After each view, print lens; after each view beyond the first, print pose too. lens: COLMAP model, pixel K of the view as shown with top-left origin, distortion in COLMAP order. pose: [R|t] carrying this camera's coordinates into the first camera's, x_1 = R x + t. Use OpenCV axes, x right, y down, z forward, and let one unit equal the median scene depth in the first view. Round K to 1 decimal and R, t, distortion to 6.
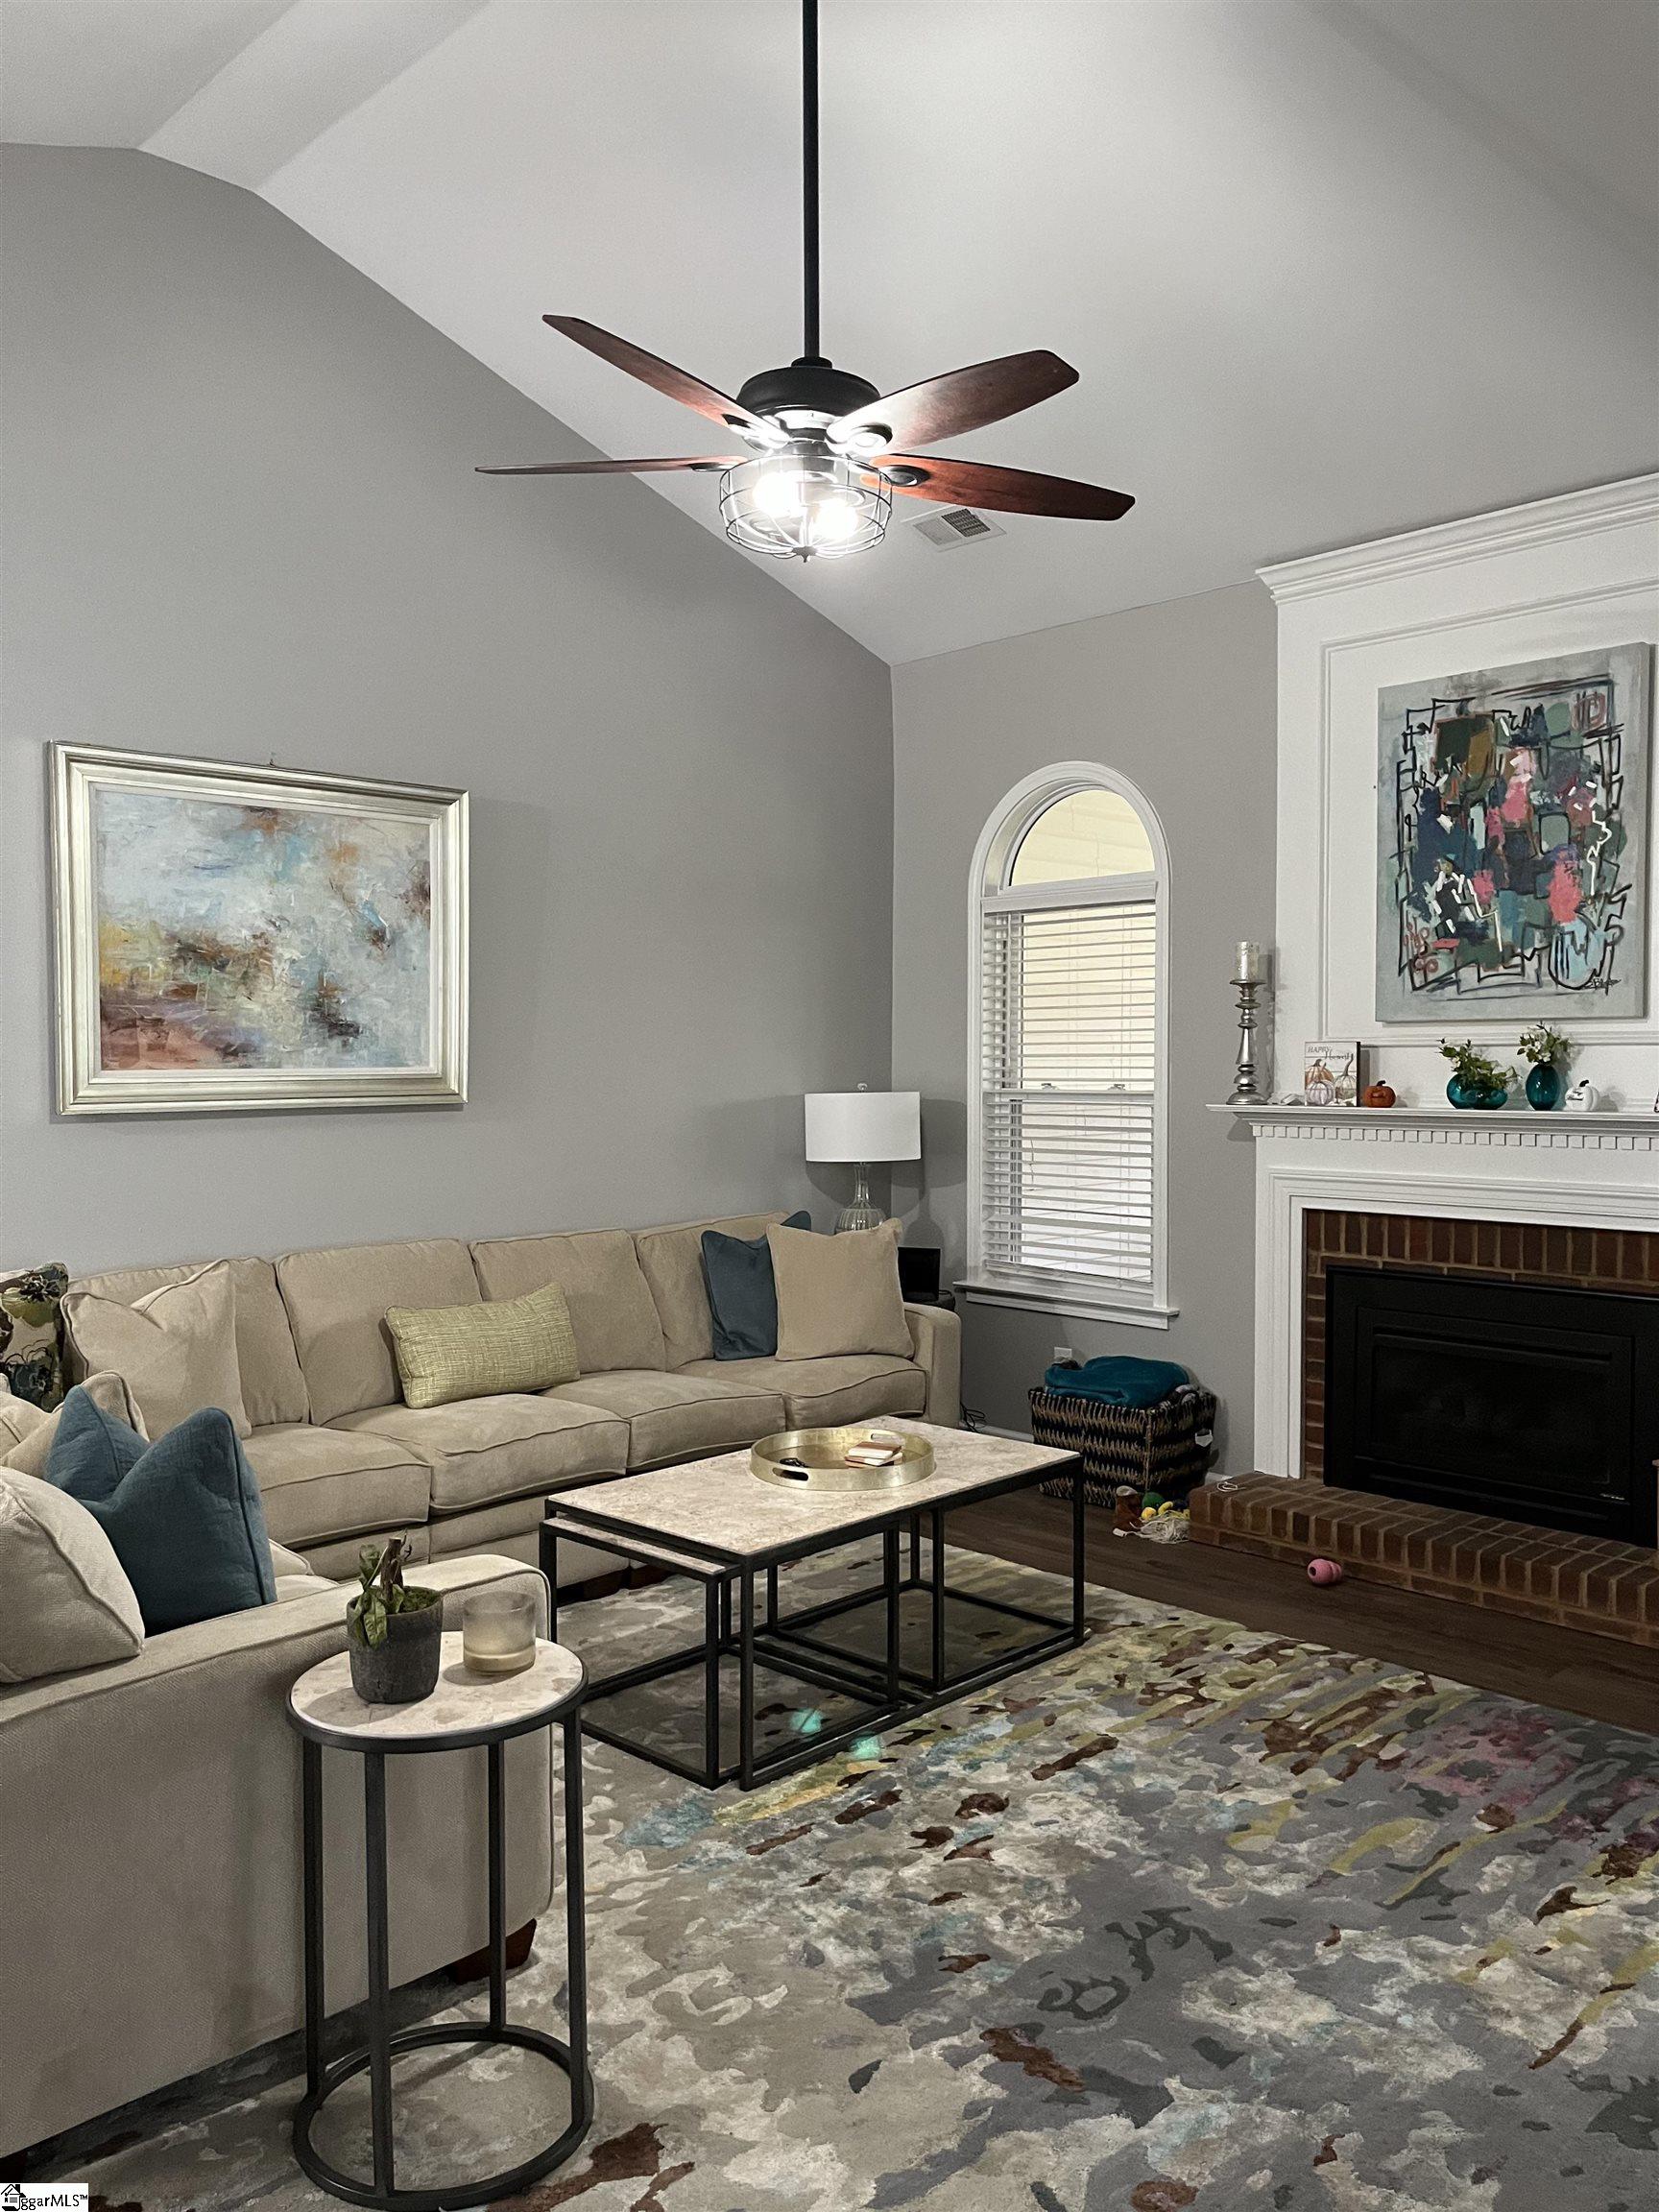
lens RADIAL K [[1707.2, 0, 814.2], [0, 1707.2, 1111.3], [0, 0, 1]] dist [0.046340, -0.059668]
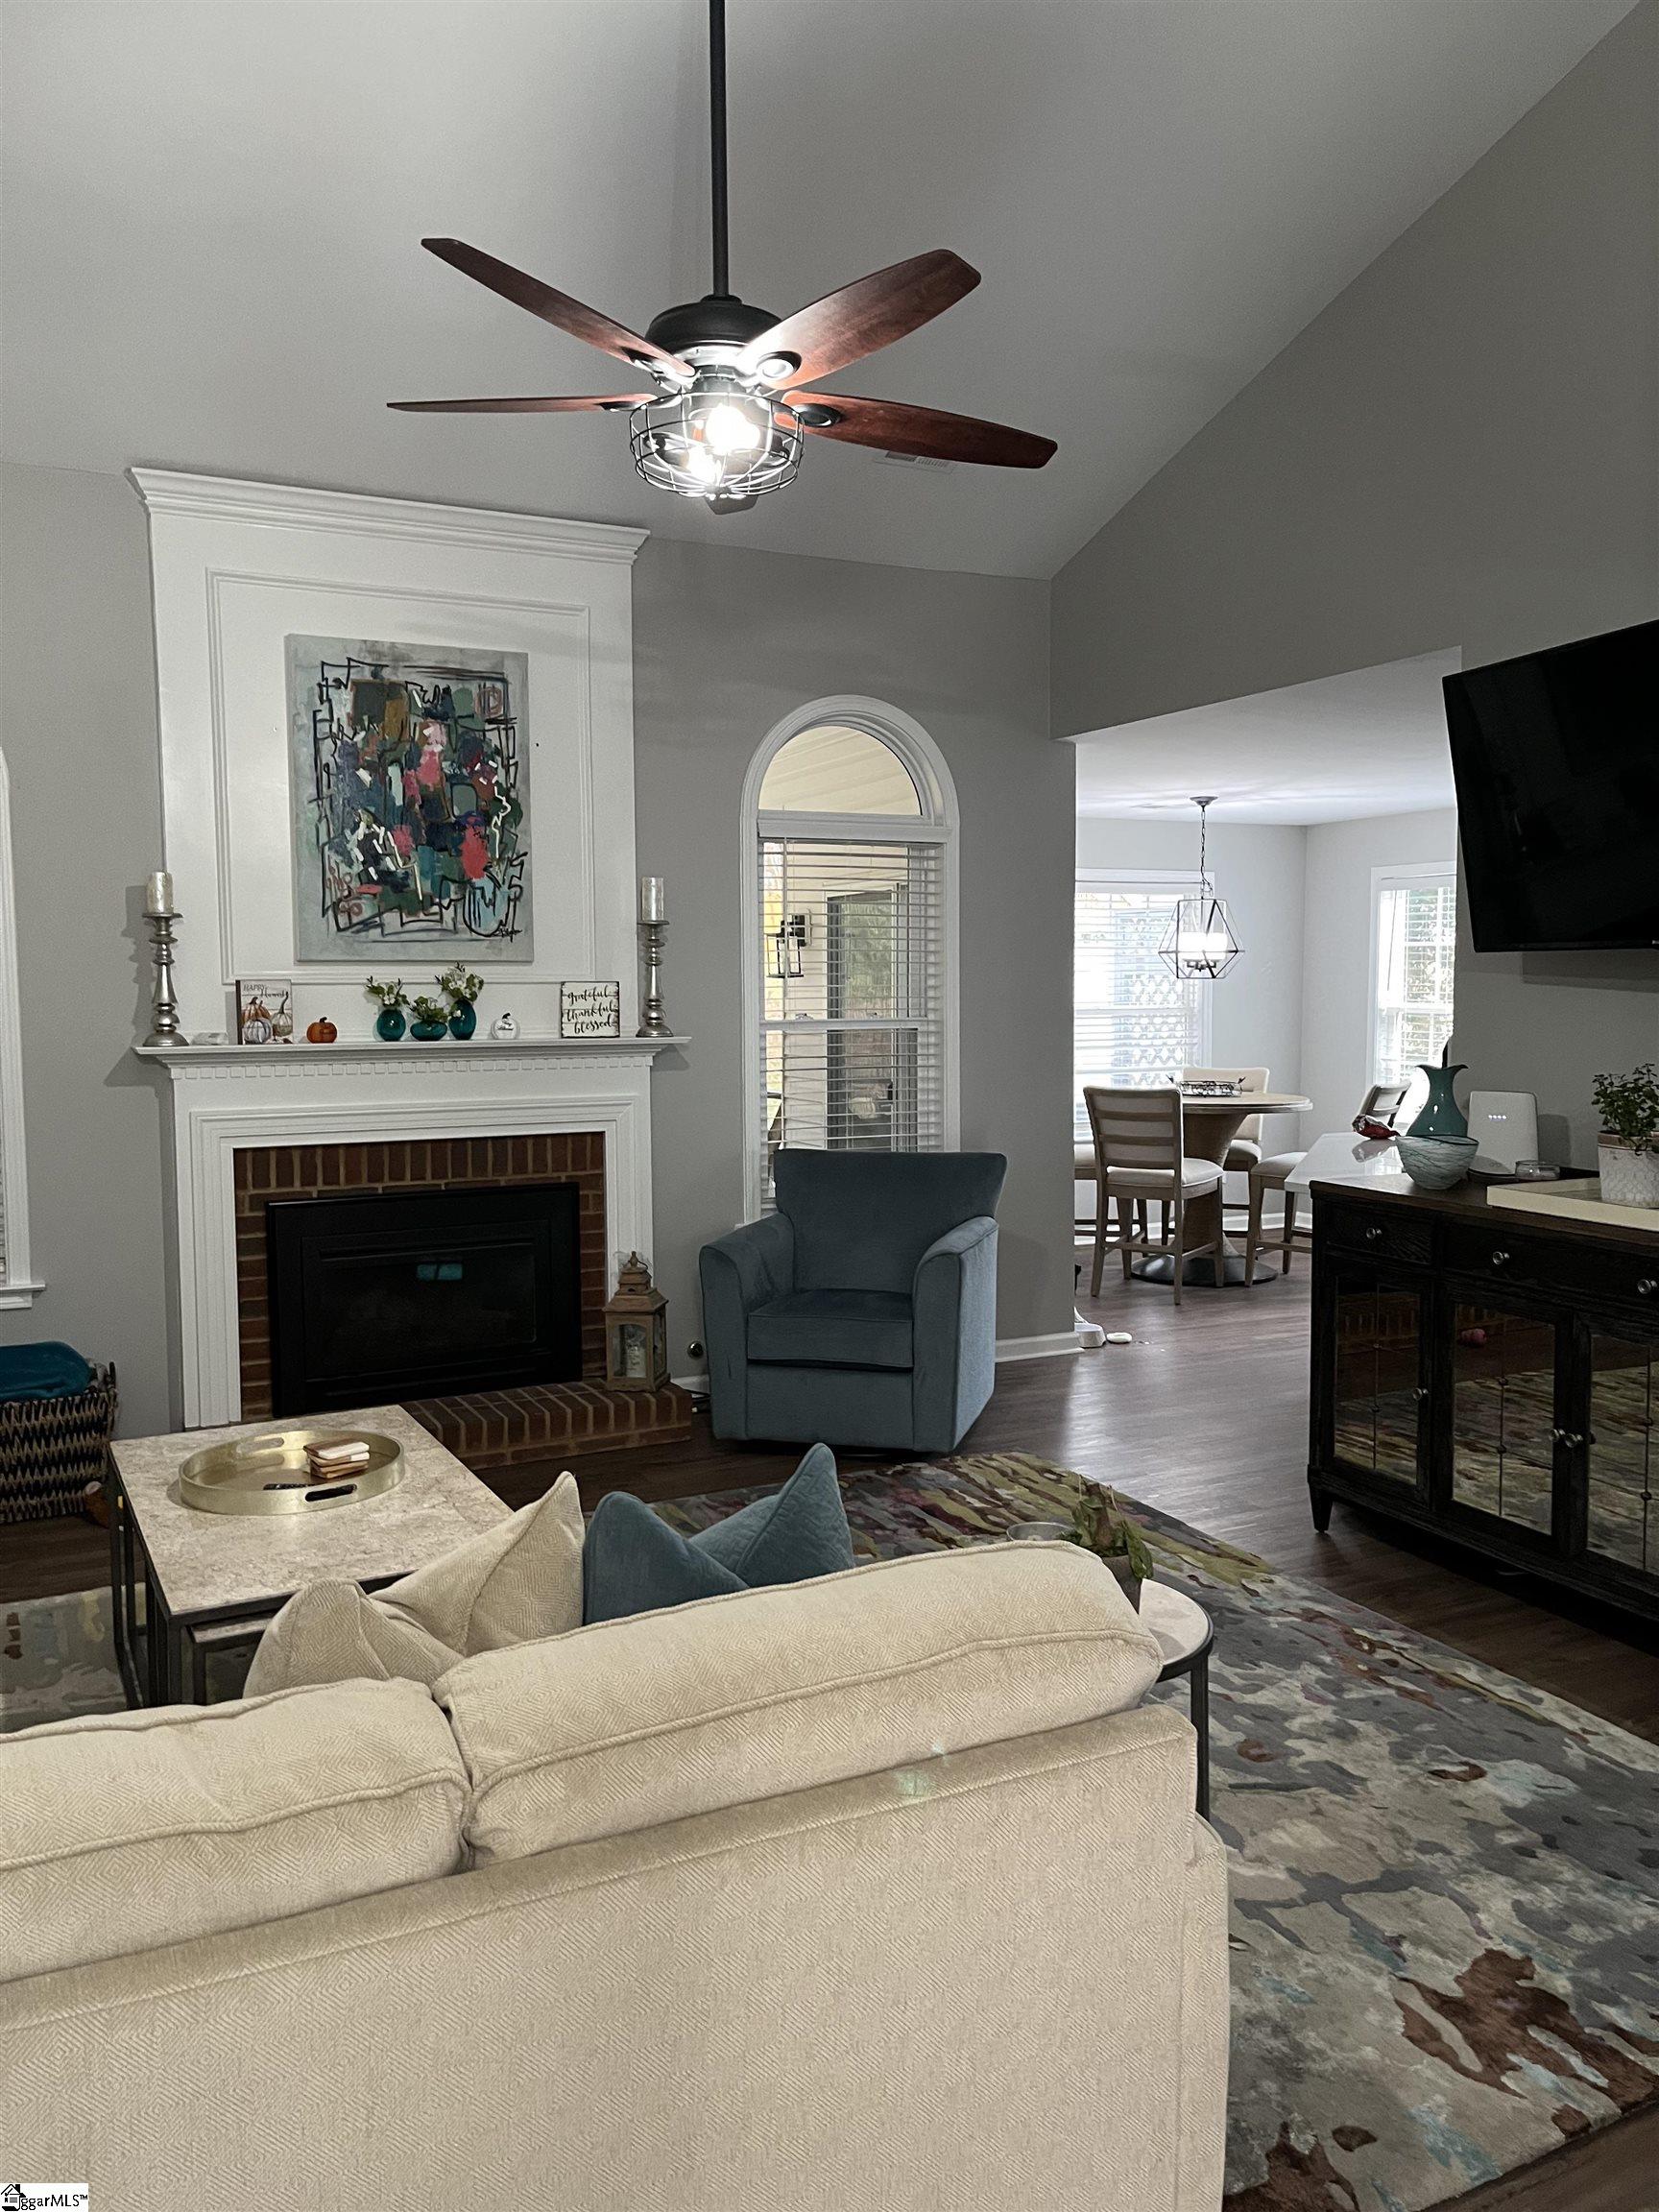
lens RADIAL K [[1707.2, 0, 814.2], [0, 1707.2, 1111.3], [0, 0, 1]] dist [0.046340, -0.059668]
pose [[0.298352, -0.071970, 0.951739, -0.591160], [0.035111, 0.997306, 0.064410, -0.017867], [-0.953810, 0.014200, 0.300075, 0.412325]]
